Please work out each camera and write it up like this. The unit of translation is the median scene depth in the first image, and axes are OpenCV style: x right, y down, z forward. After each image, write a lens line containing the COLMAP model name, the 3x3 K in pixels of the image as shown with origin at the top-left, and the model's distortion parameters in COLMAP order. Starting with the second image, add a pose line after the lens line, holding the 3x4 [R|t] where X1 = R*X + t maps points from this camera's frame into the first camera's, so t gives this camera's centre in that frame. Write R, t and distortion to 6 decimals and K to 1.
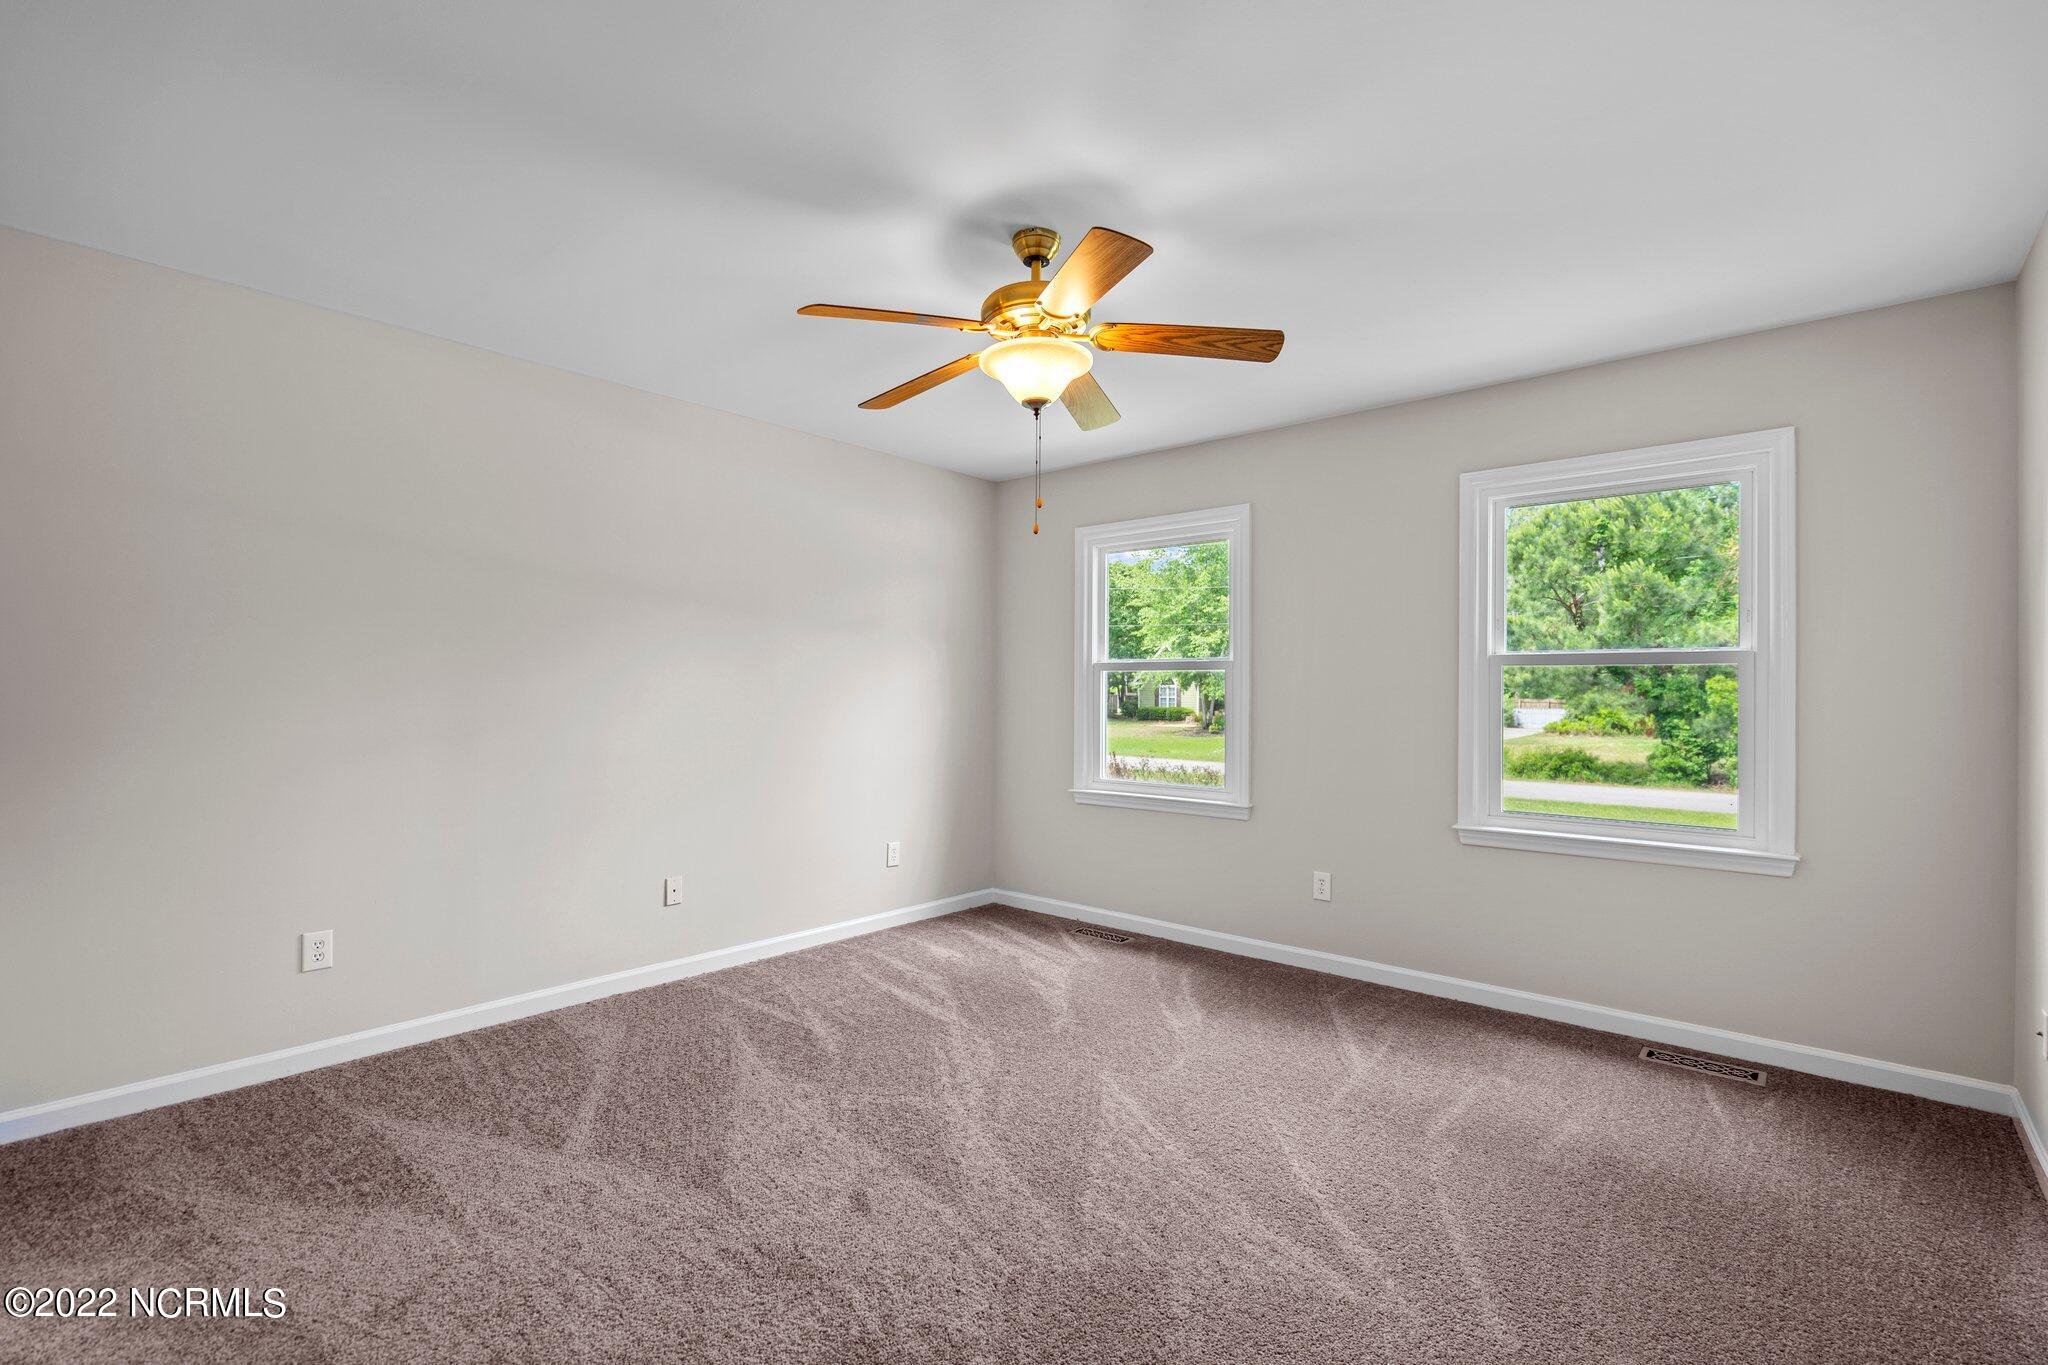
lens RADIAL K [[890.5, 0, 1031.1], [0, 890.5, 692.1], [0, 0, 1]] dist [-0.027009, -0.000108]
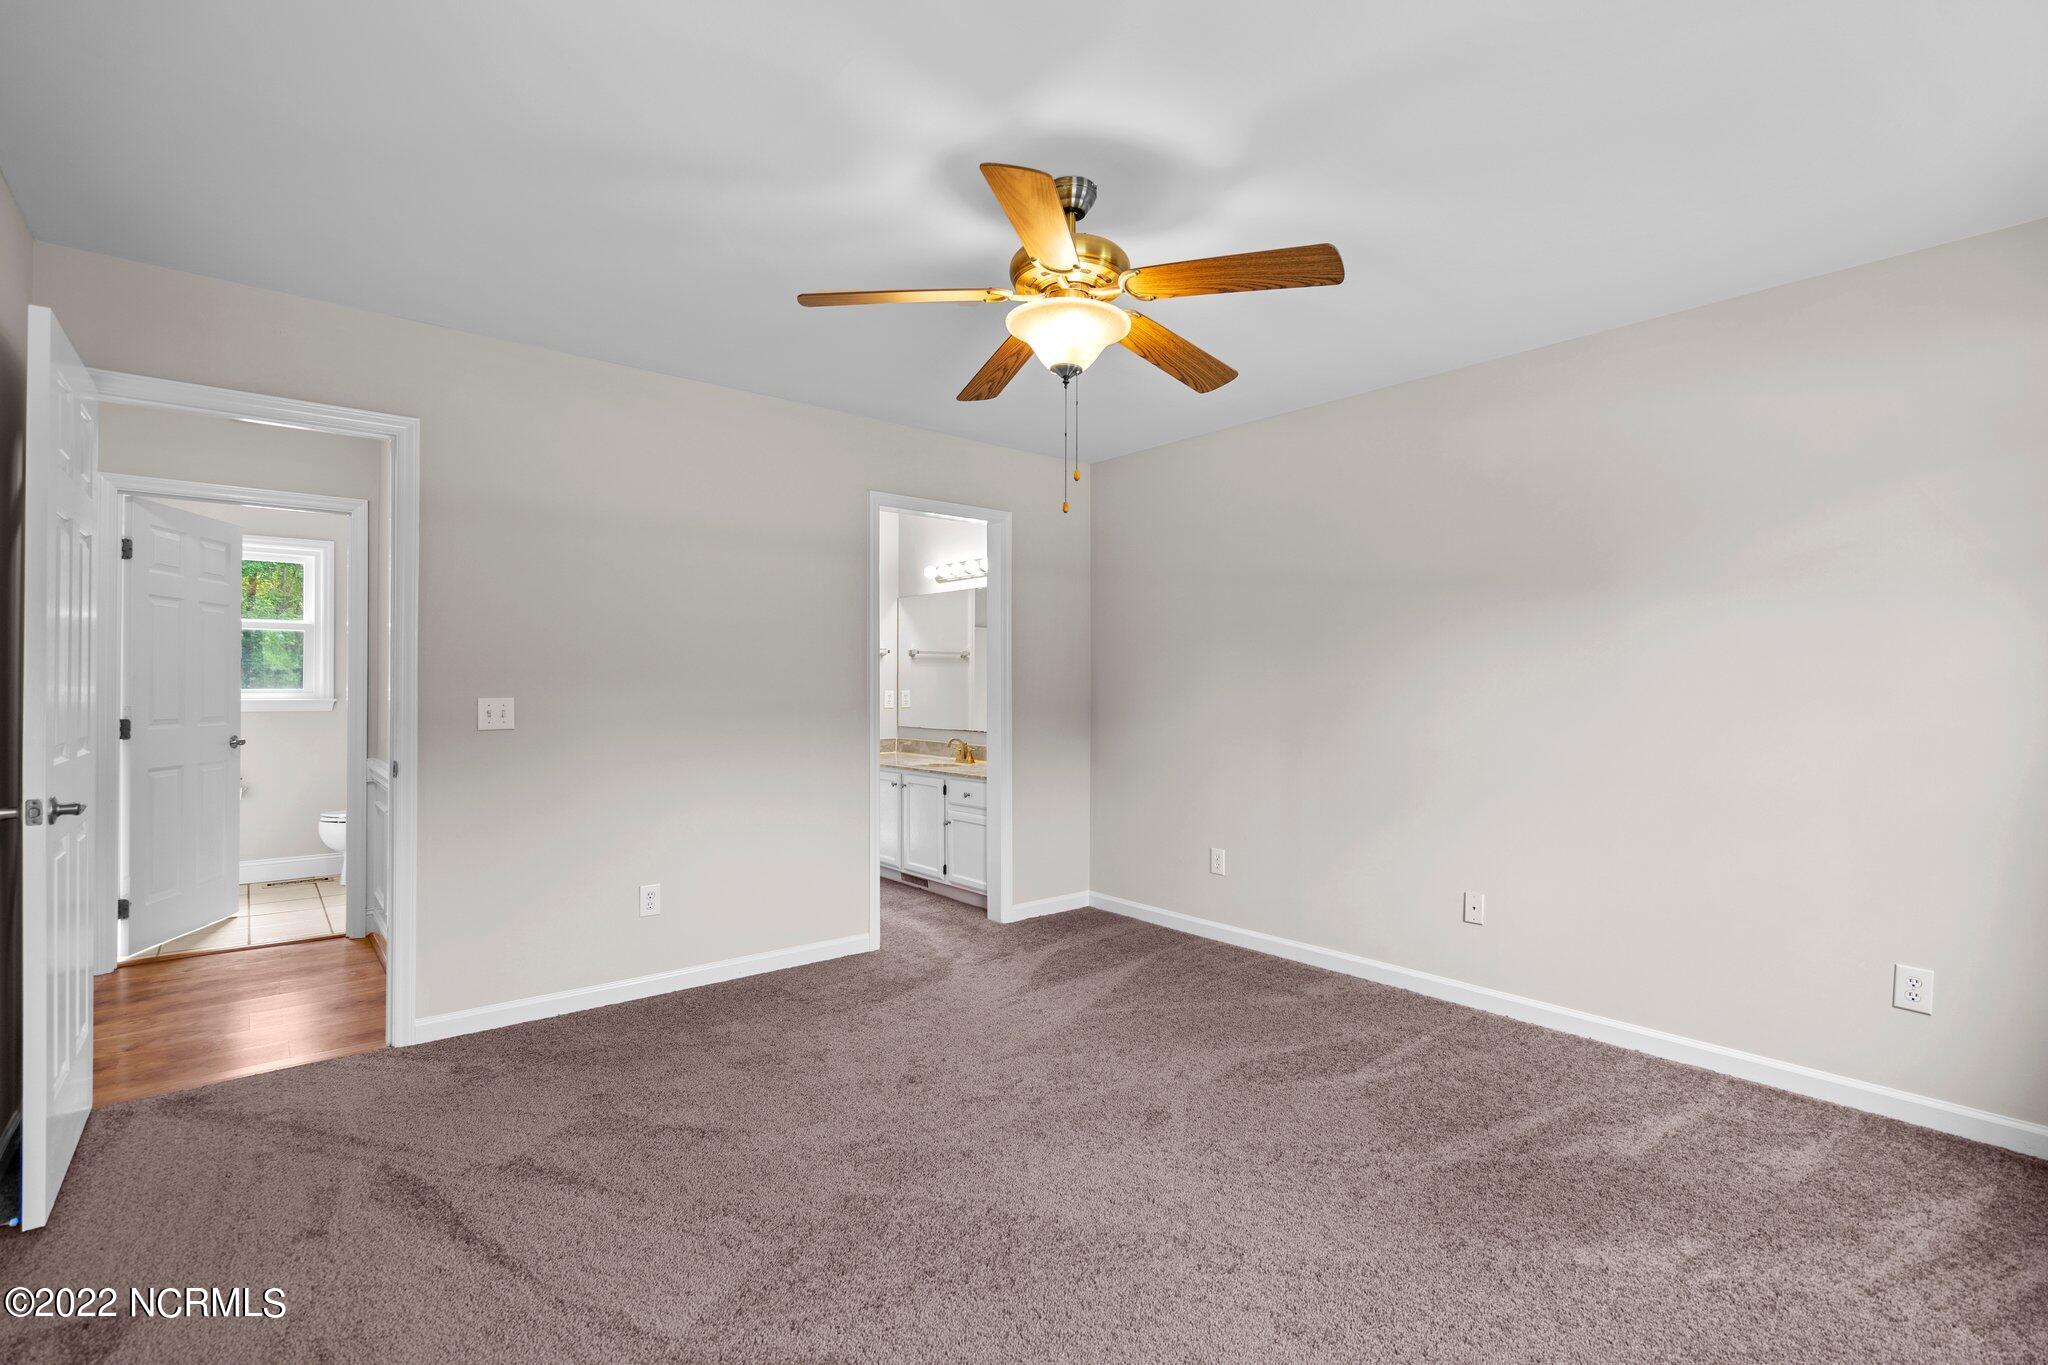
lens RADIAL K [[936.8, 0, 1024.0], [0, 936.8, 682.5], [0, 0, 1]] dist [-0.001159, 0.000003]
pose [[-0.160559, -0.008278, -0.986992, 0.699663], [0.000075, 0.999965, -0.008399, 0.003486], [0.987026, -0.001422, -0.160552, 0.801392]]
